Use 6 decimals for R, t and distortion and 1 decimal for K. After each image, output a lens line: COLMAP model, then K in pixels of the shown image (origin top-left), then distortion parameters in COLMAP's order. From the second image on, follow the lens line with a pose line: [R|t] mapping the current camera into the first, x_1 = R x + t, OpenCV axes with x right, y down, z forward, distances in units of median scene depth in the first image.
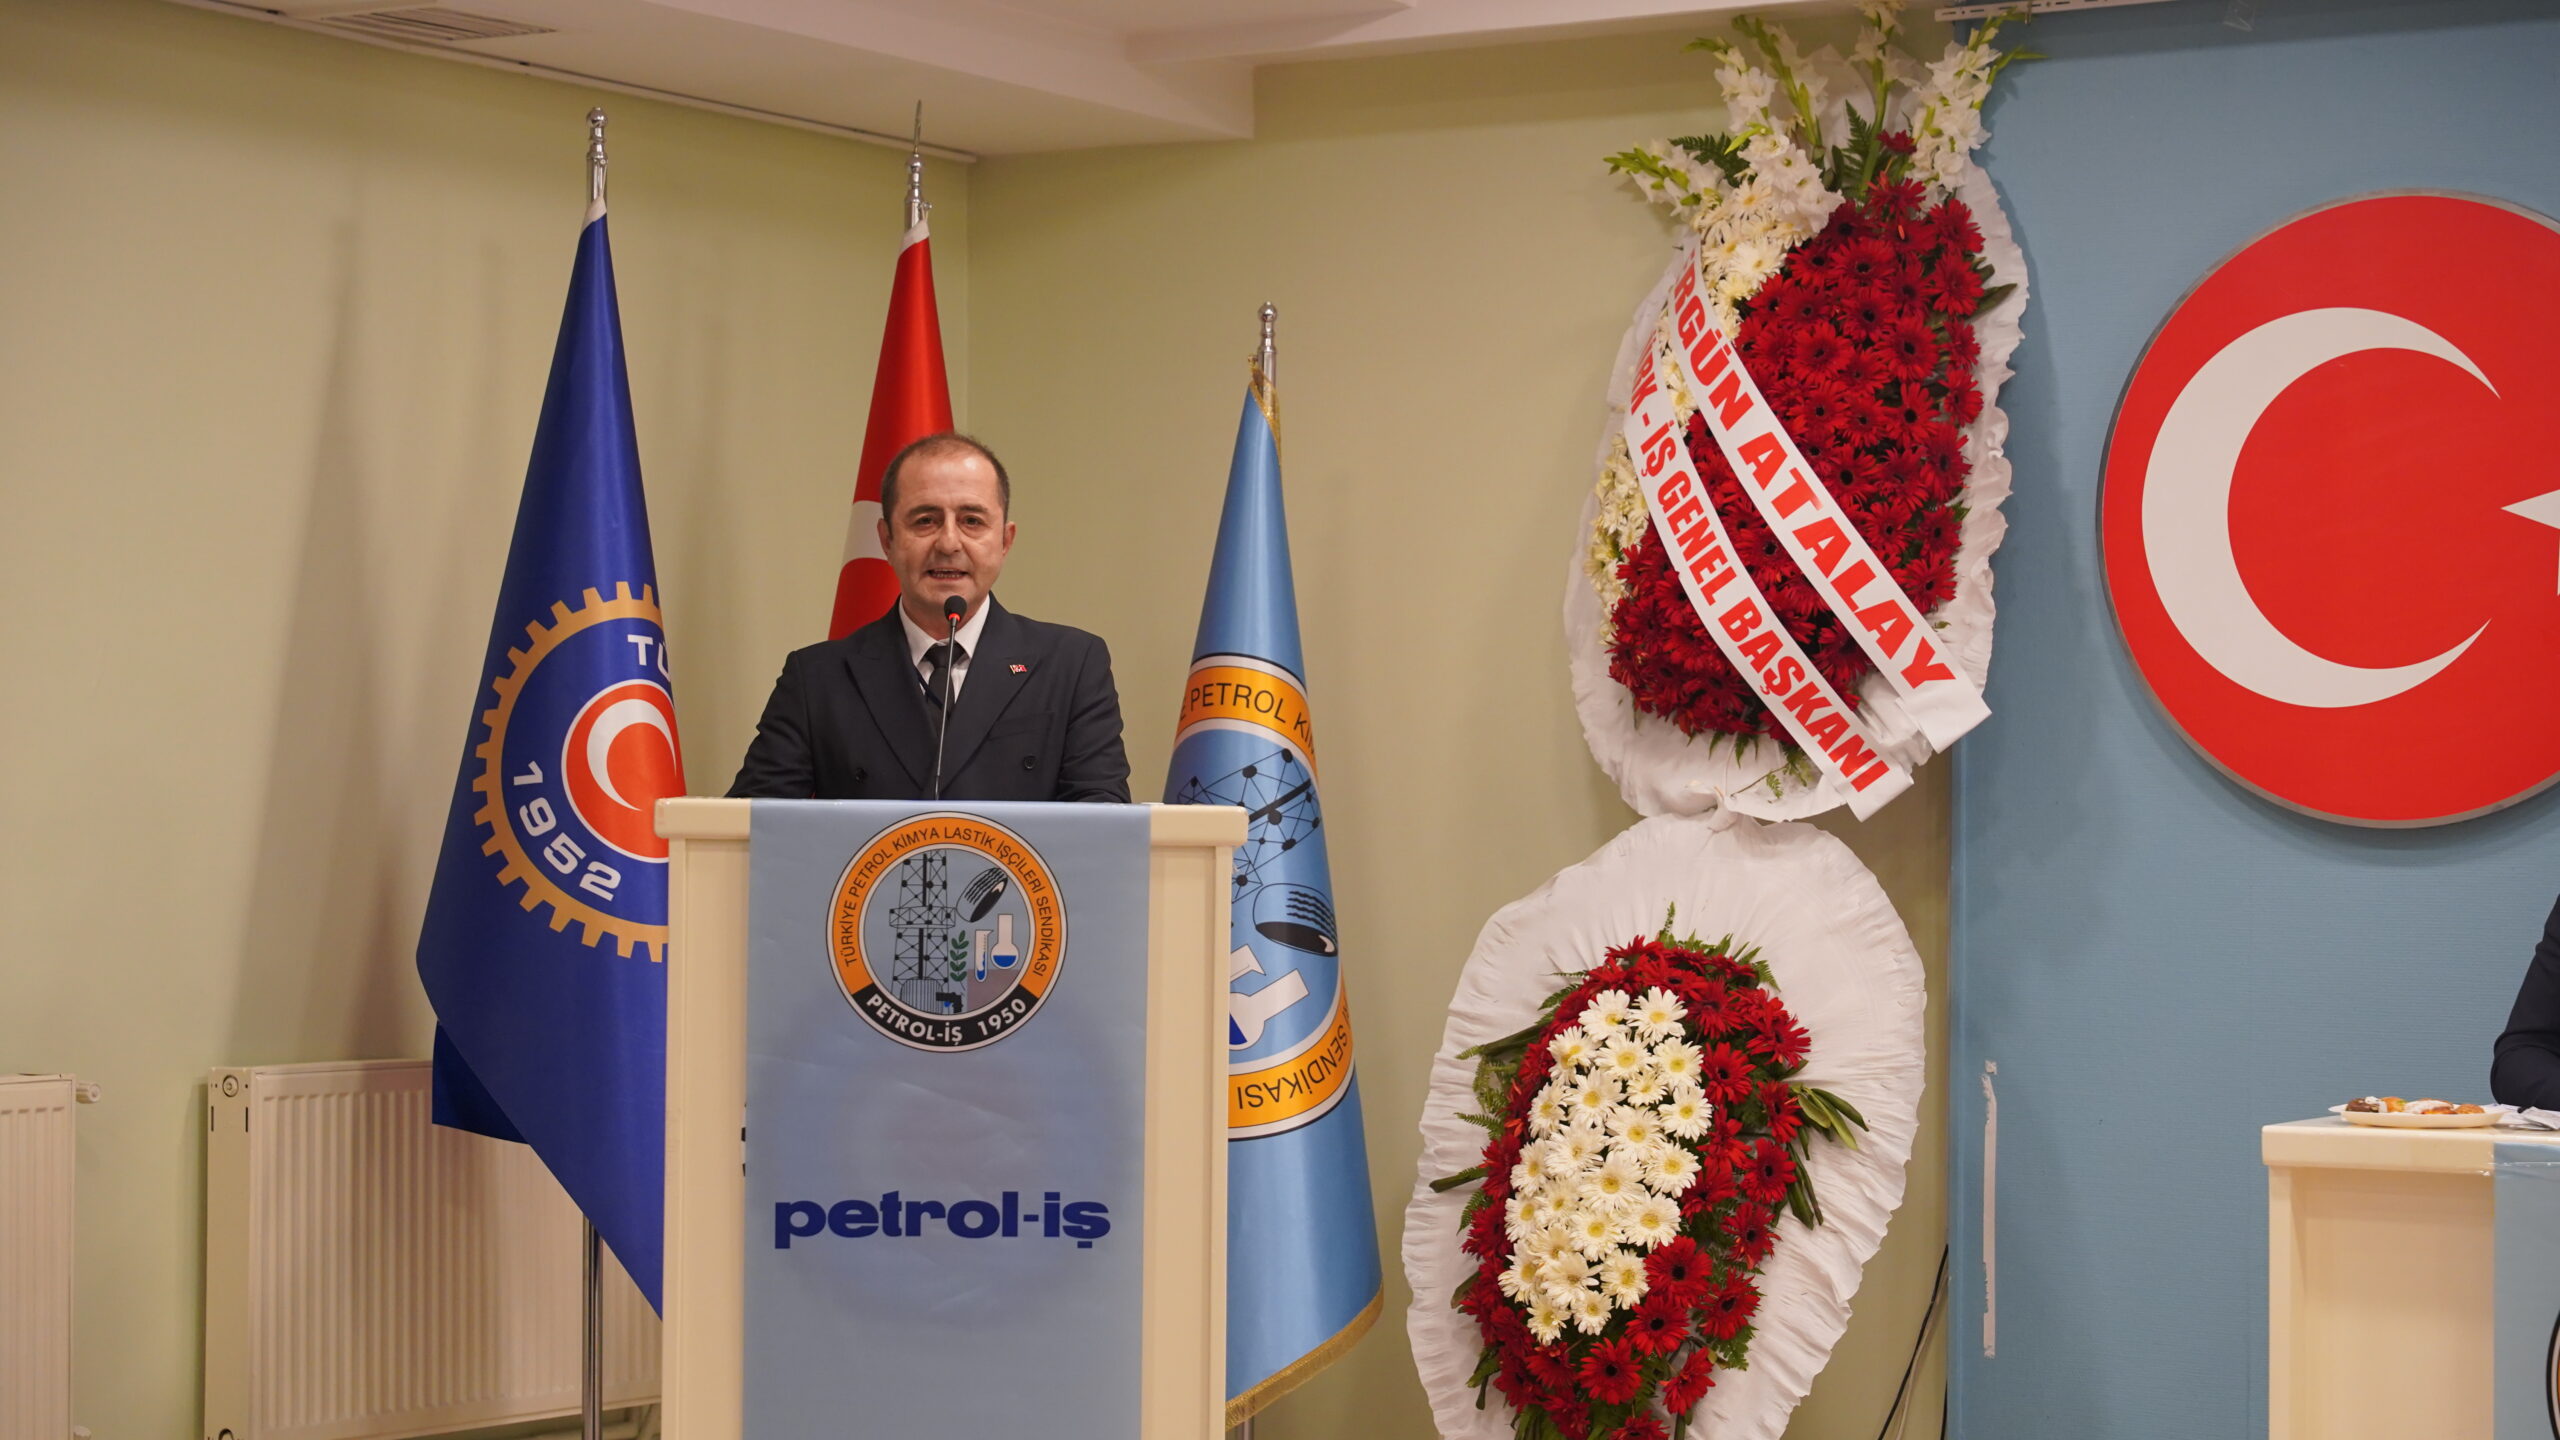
lens RADIAL K [[4962.1, 0, 1274.6], [0, 4962.1, 788.0], [0, 0, 1]] dist [0.038118, 0.137412]
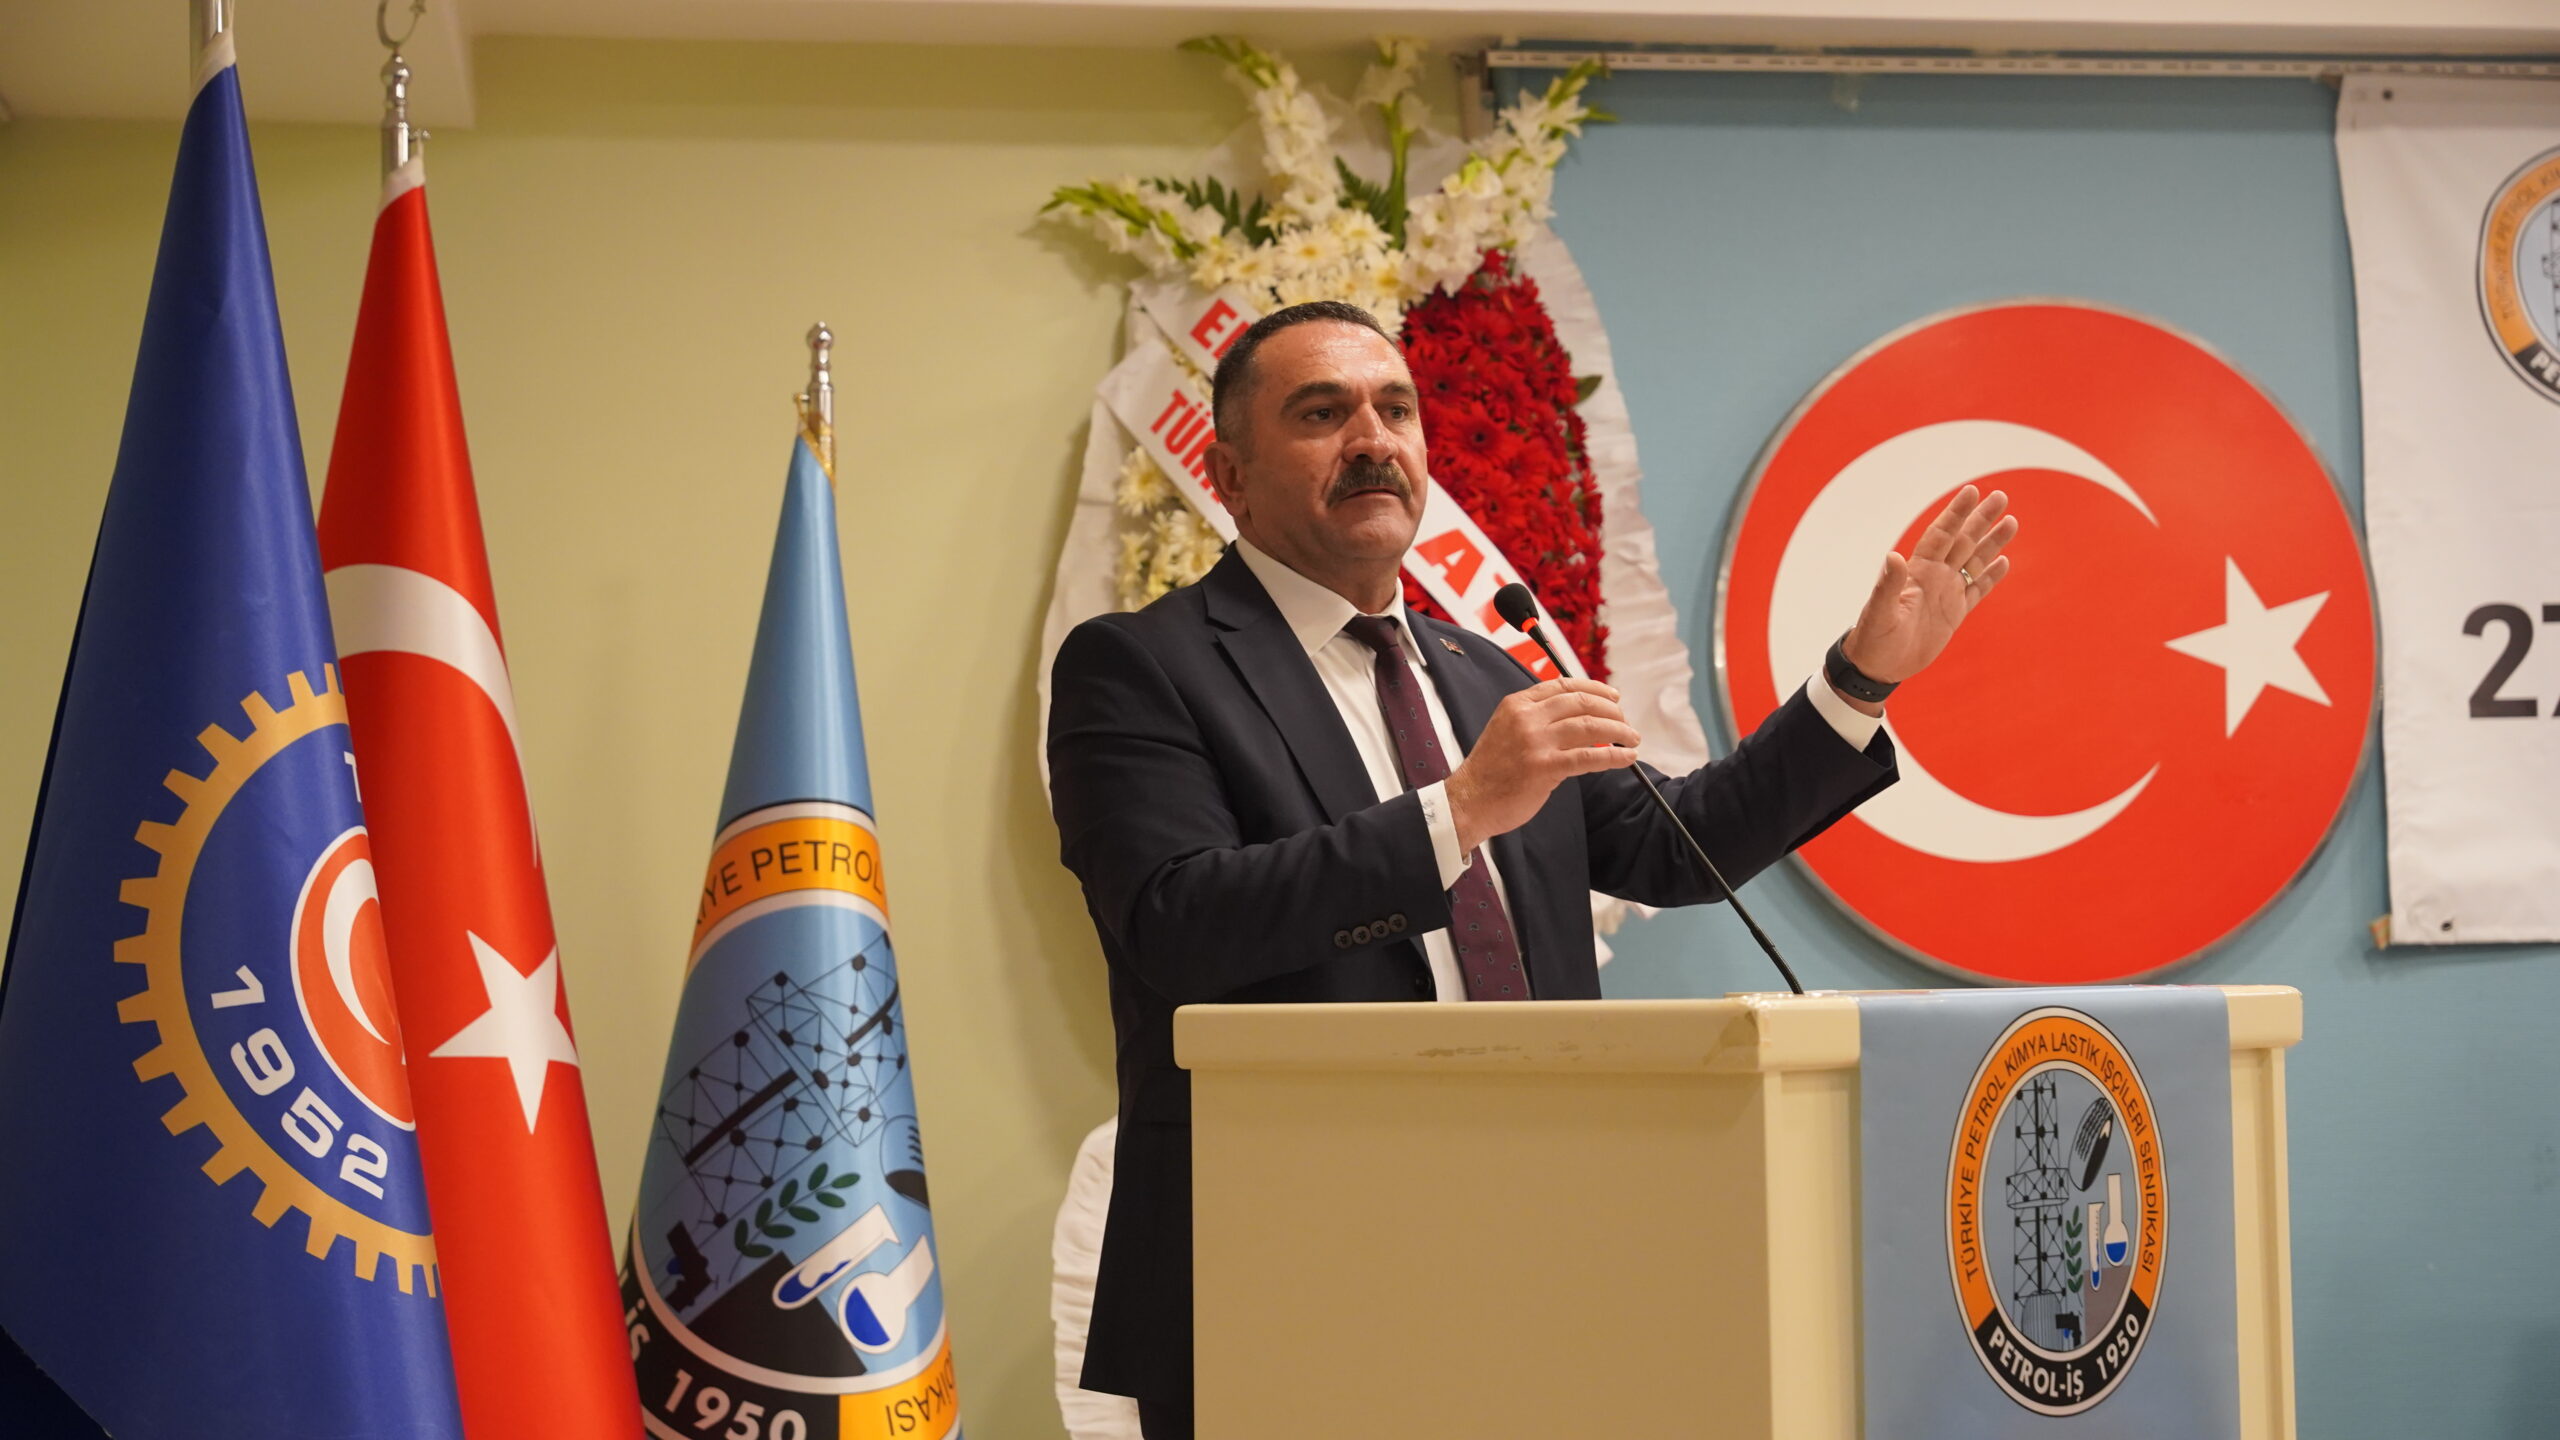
lens RADIAL K [[3839.0, 0, 1288.1], [0, 3839.0, 732.7], [0, 0, 1]] dist [0.005296, 0.159530]
pose [[0.739567, 0.016976, 0.672869, -0.361965], [0.028367, 0.998008, -0.056357, -0.003804], [-0.672485, 0.060767, 0.737612, 0.587301]]
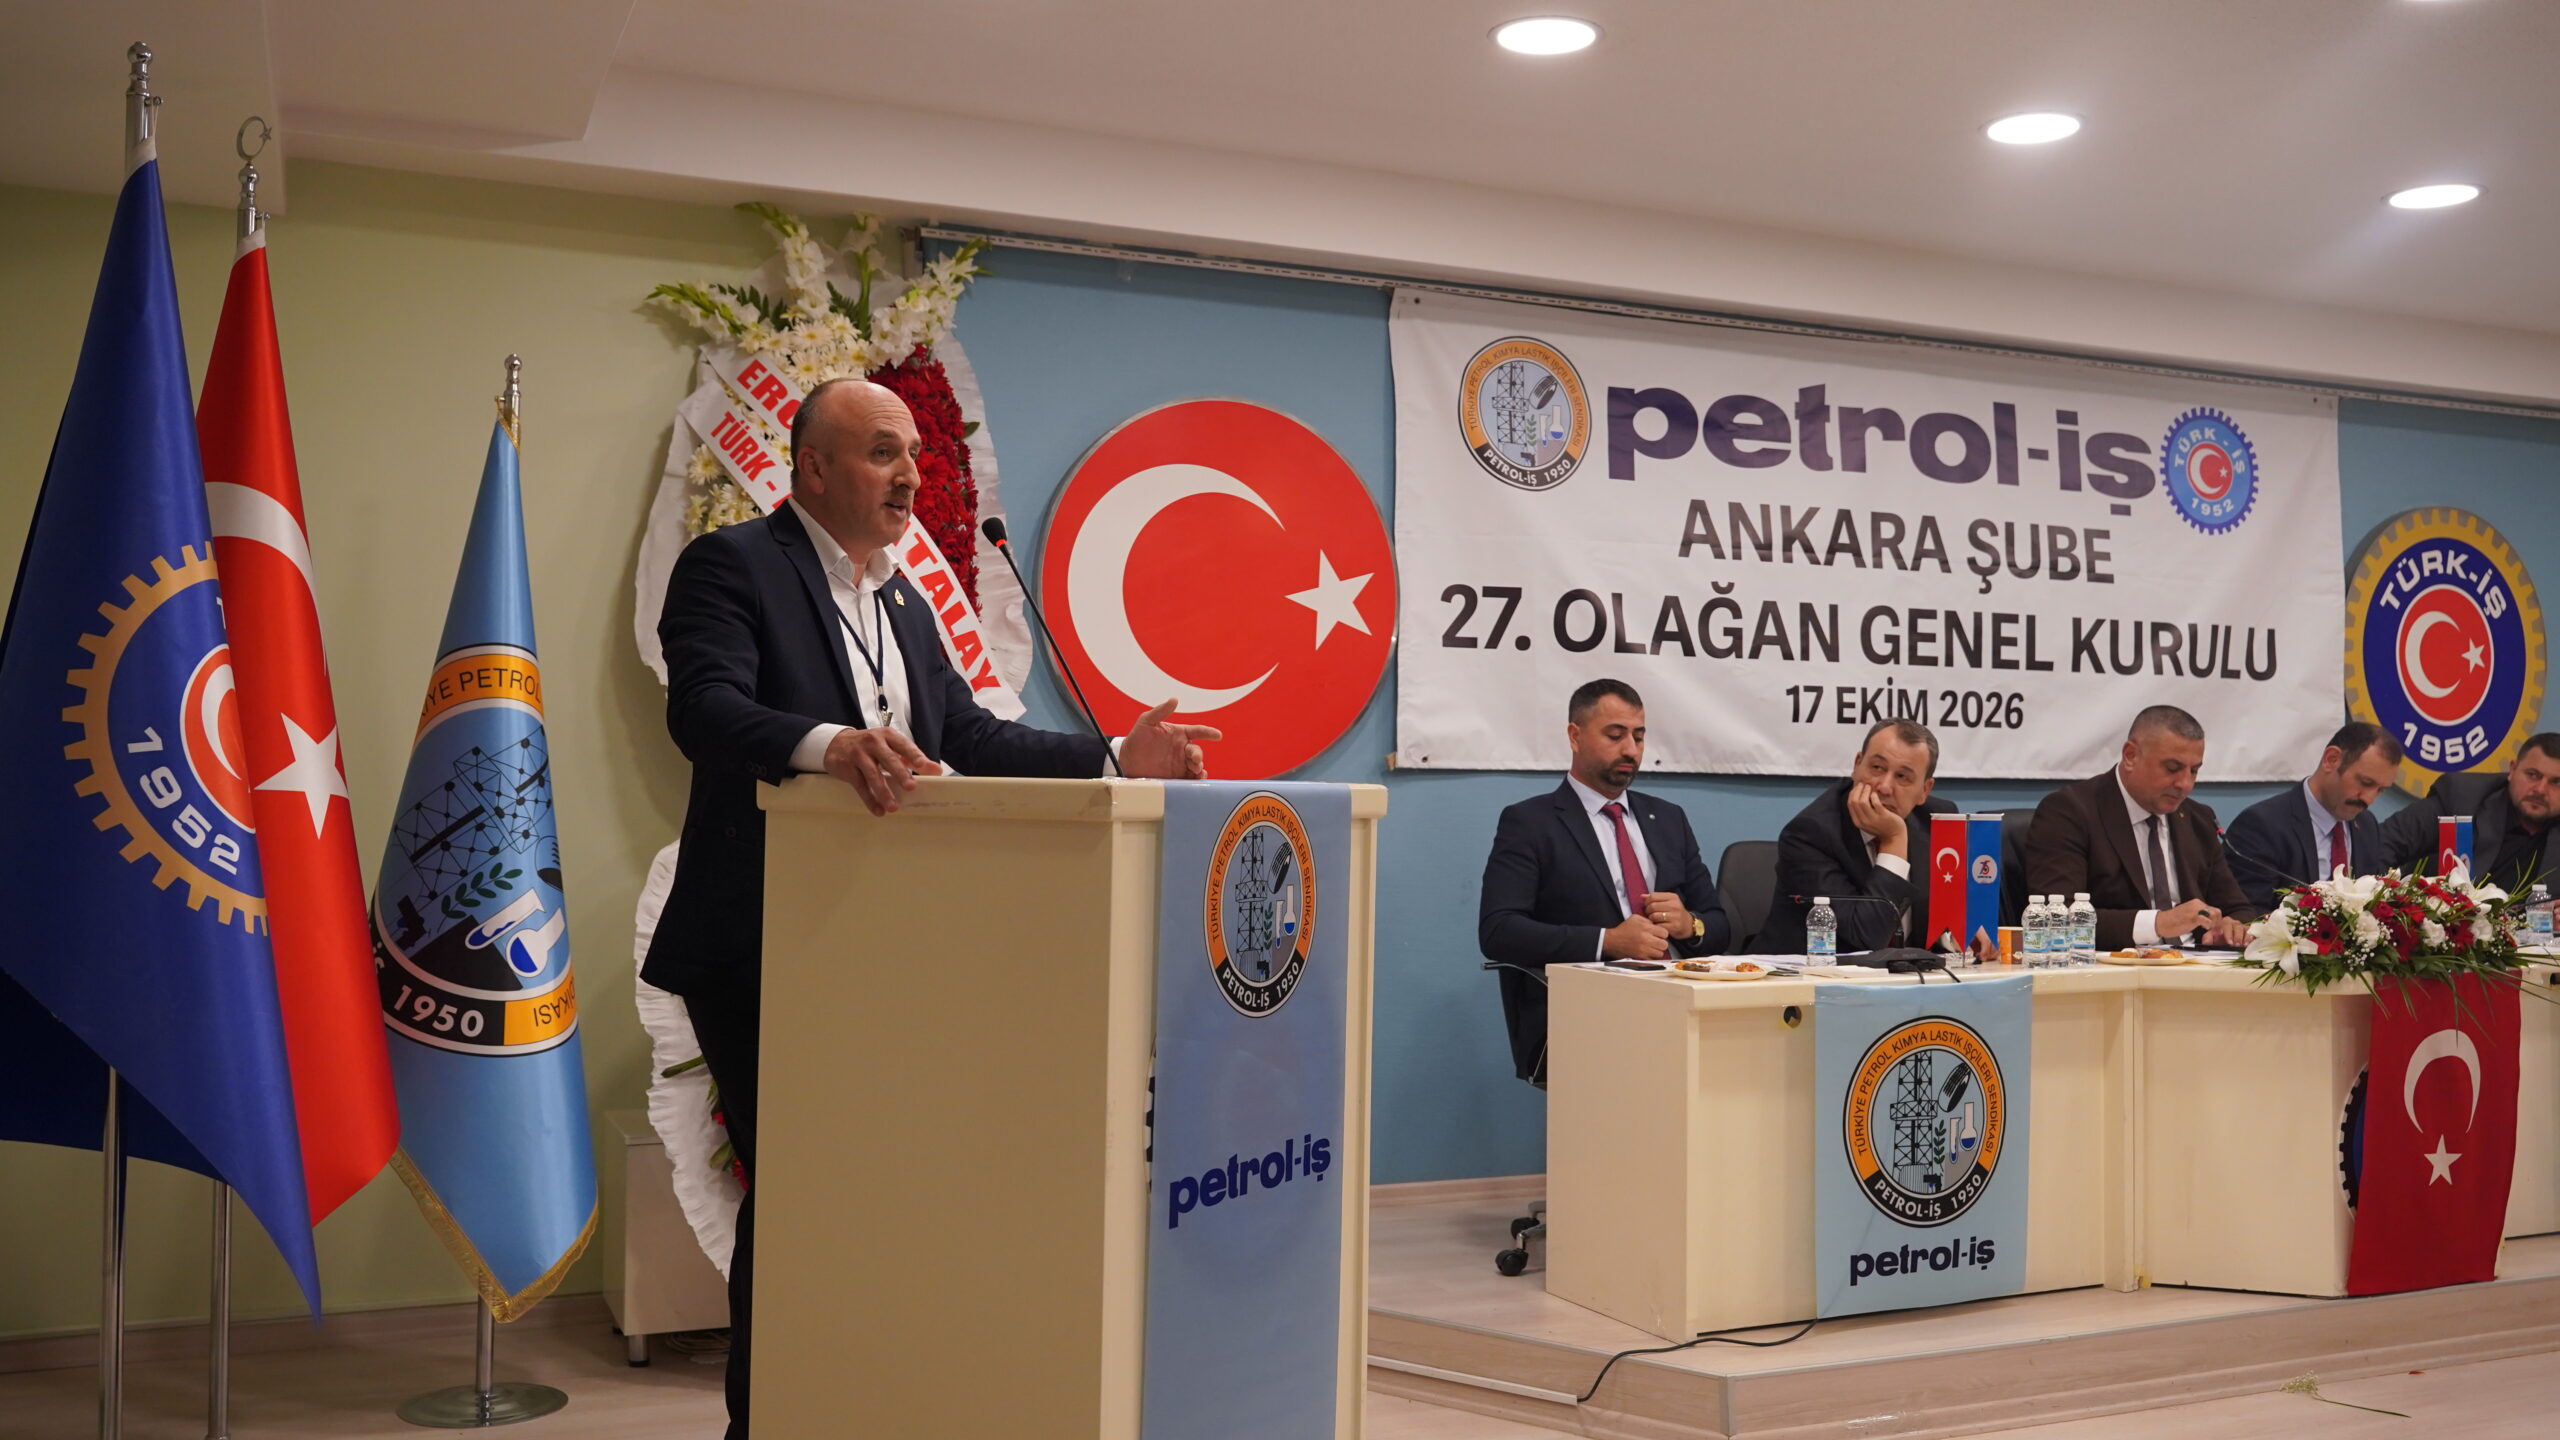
lens RADIAL K [[2202.0, 0, 1266.8], [0, 2202.0, 733.4], [0, 0, 1]] dist [-0.014333, 0.002170]
pose [[0.555329, 0.015253, 0.831491, -0.374606], [-0.010851, 0.999880, -0.011094, -0.001931], [-0.831560, -0.002861, 0.555427, 0.600686]]
